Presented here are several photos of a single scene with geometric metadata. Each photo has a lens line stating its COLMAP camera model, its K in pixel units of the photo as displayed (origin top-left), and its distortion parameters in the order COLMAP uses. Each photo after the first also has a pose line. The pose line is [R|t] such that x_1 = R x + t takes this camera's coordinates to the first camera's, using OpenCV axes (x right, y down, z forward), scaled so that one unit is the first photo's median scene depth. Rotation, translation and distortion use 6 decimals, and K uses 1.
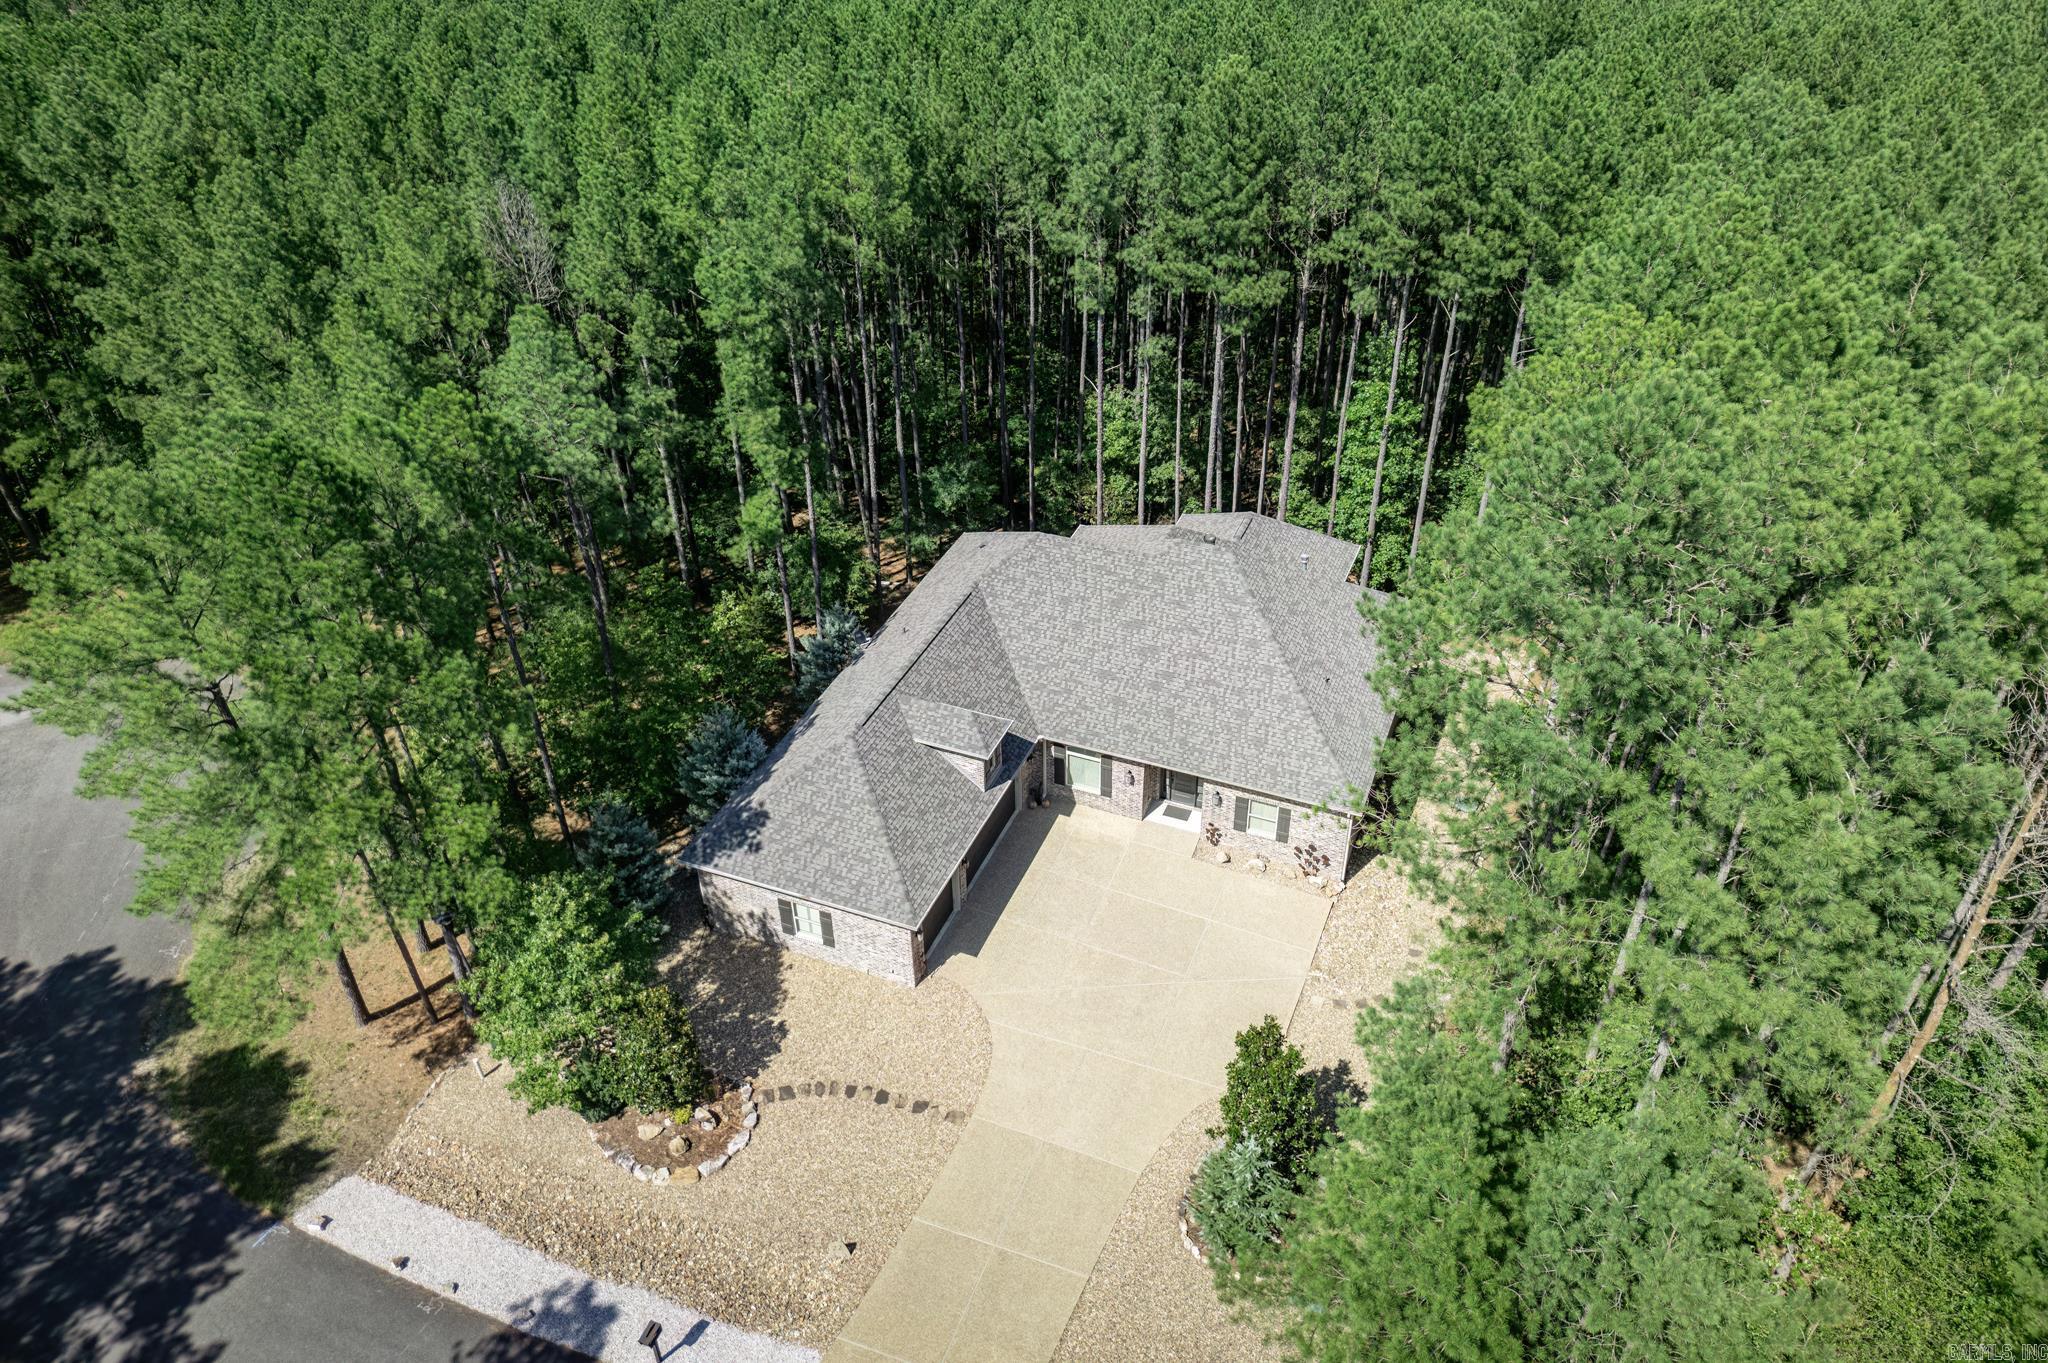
lens RADIAL K [[1433.9, 0, 1030.2], [0, 1433.9, 688.8], [0, 0, 1]] dist [0.027139, 0.003247]
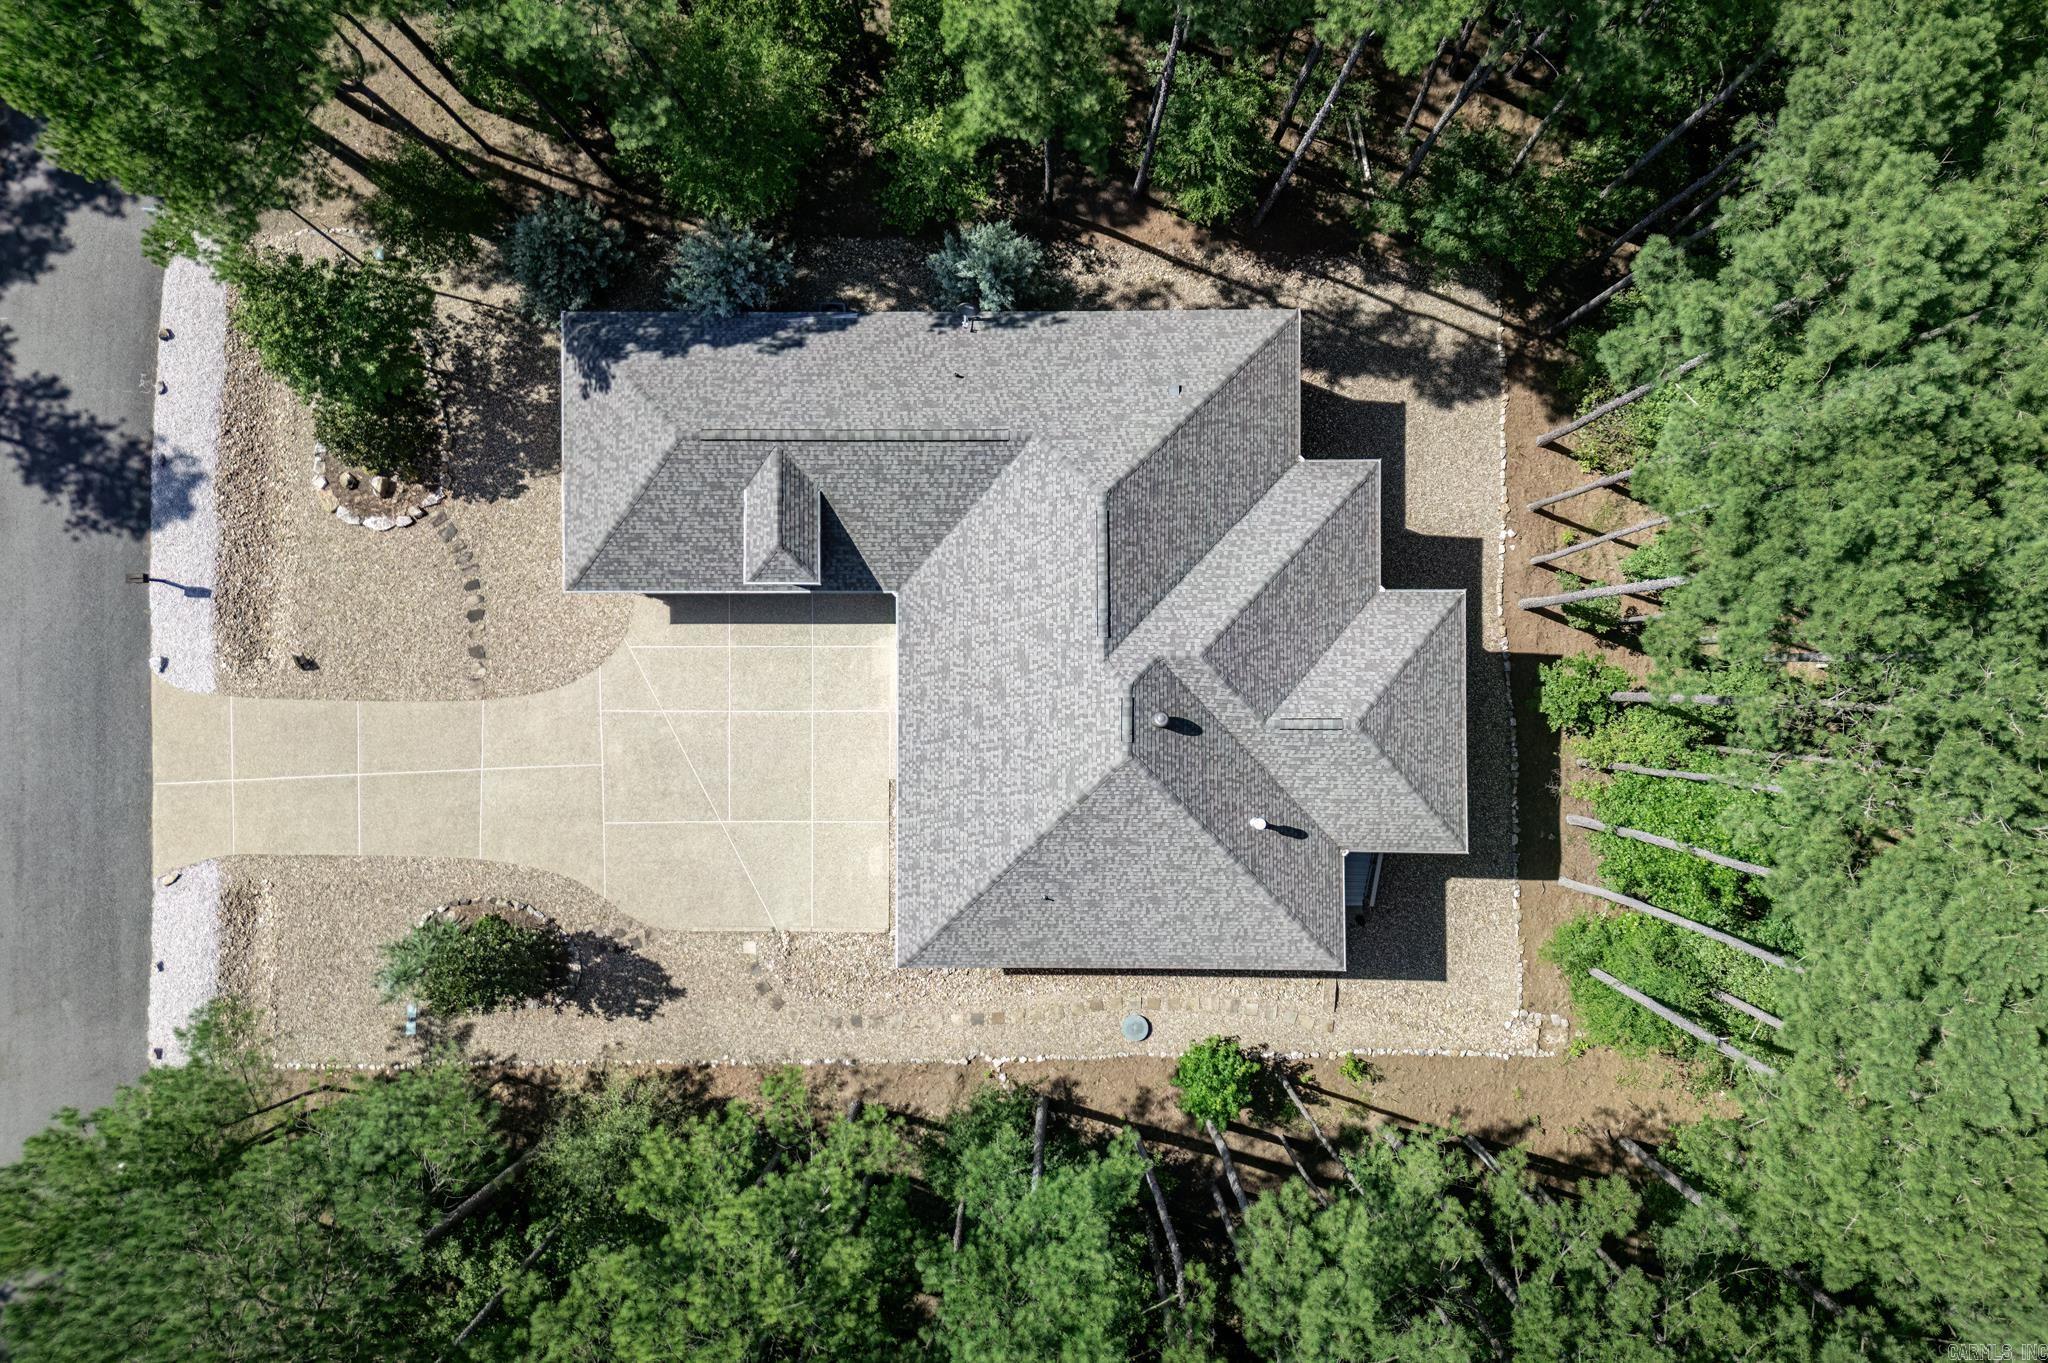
lens RADIAL K [[1433.9, 0, 1014.6], [0, 1433.9, 665.2], [0, 0, 1]] dist [0.027139, 0.003247]
pose [[0.377951, 0.925820, -0.003280, 0.065842], [-0.535400, 0.221456, 0.815048, -0.594155], [0.755314, -0.306292, 0.579384, 0.470461]]
